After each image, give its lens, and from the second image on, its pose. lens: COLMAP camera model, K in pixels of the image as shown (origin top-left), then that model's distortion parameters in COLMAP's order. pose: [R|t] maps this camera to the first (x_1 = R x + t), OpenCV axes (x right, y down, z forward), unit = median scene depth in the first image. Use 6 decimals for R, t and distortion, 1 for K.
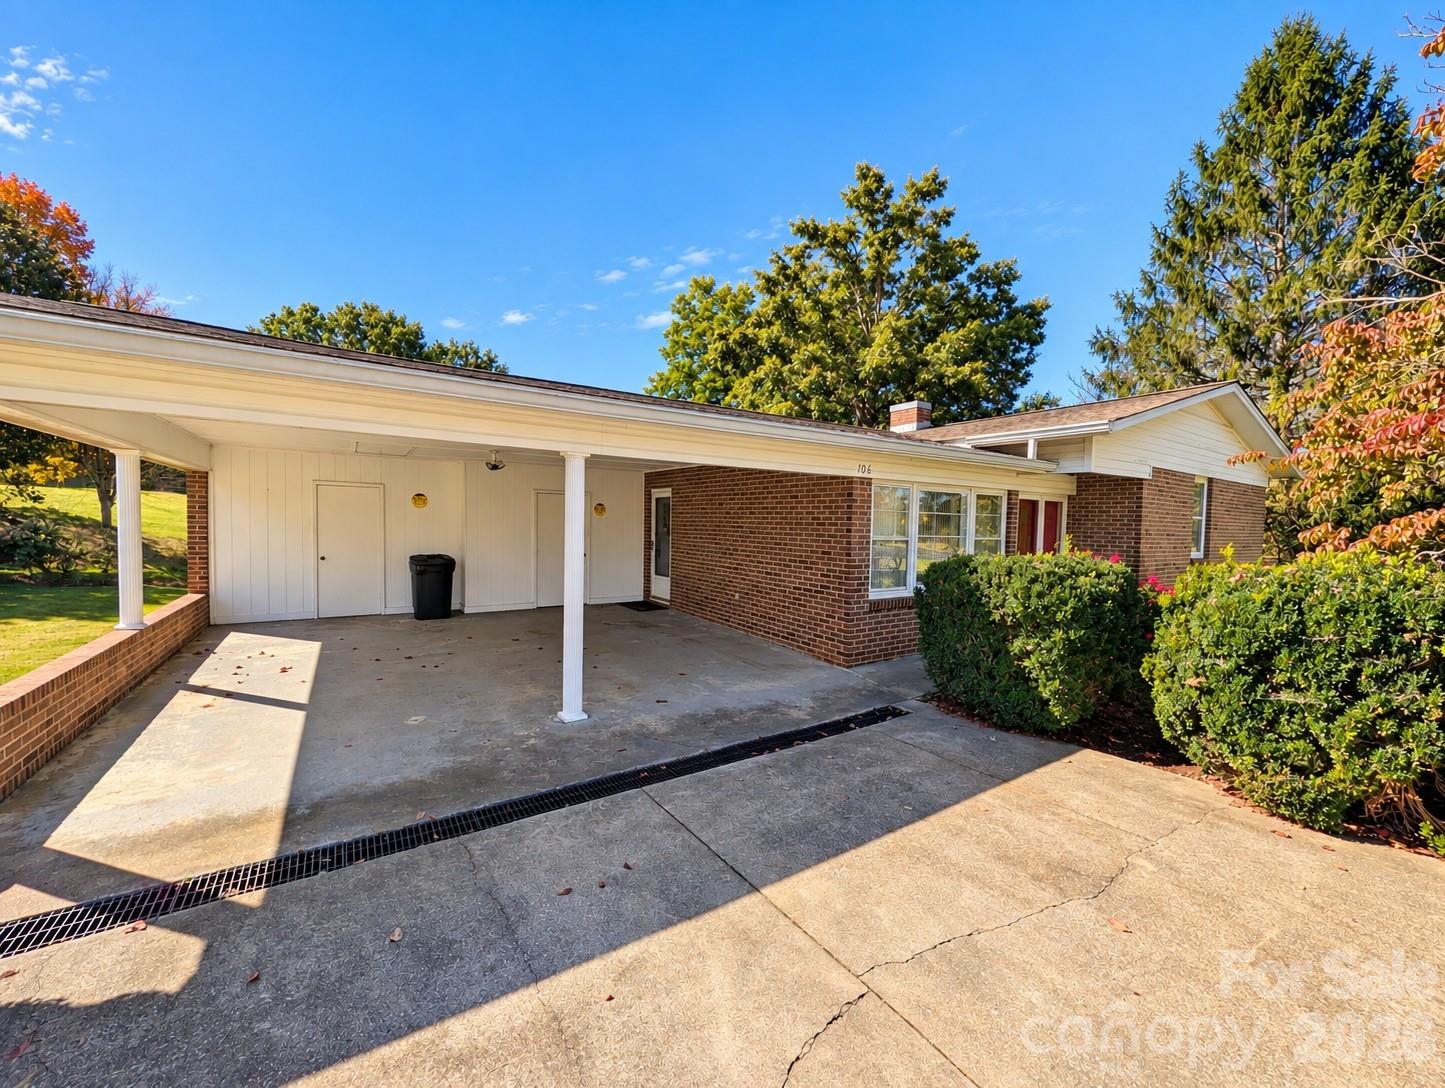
lens RADIAL K [[560.2, 0, 718.6], [0, 560.2, 546.9], [0, 0, 1]] dist [-0.001053, 0.000103]
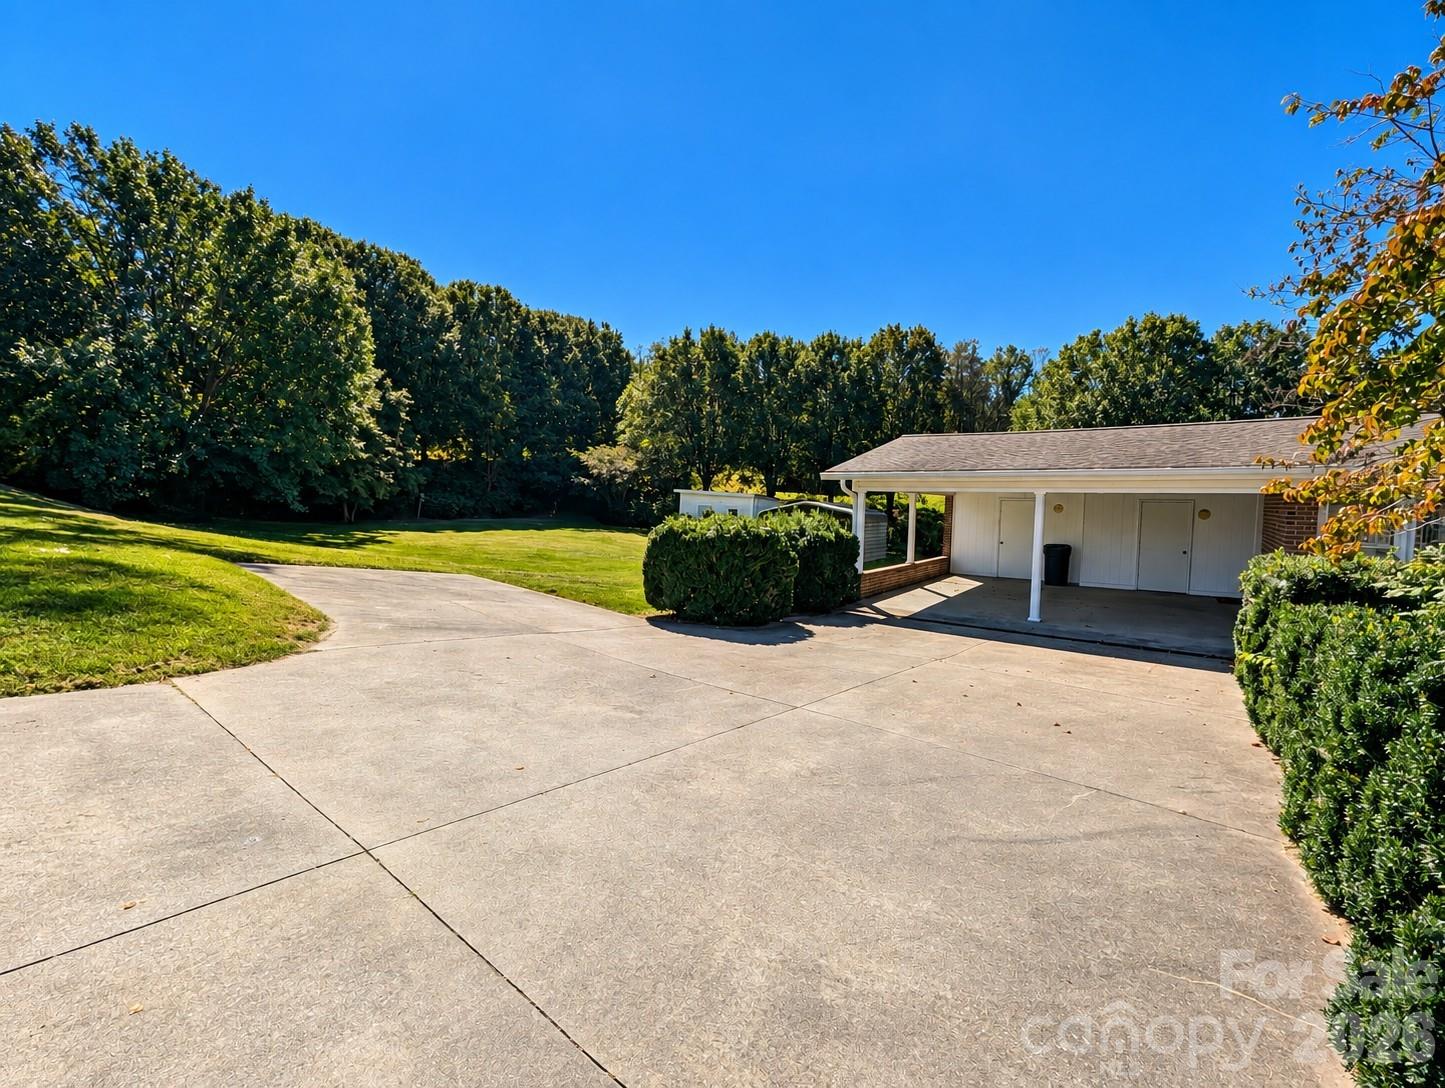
lens RADIAL K [[560.2, 0, 718.9], [0, 560.2, 544.0], [0, 0, 1]] dist [-0.001053, 0.000103]
pose [[0.320333, 0.040321, -0.946447, 0.867828], [-0.044790, 0.998621, 0.027384, 0.012184], [0.946246, 0.033620, 0.321697, -0.523710]]
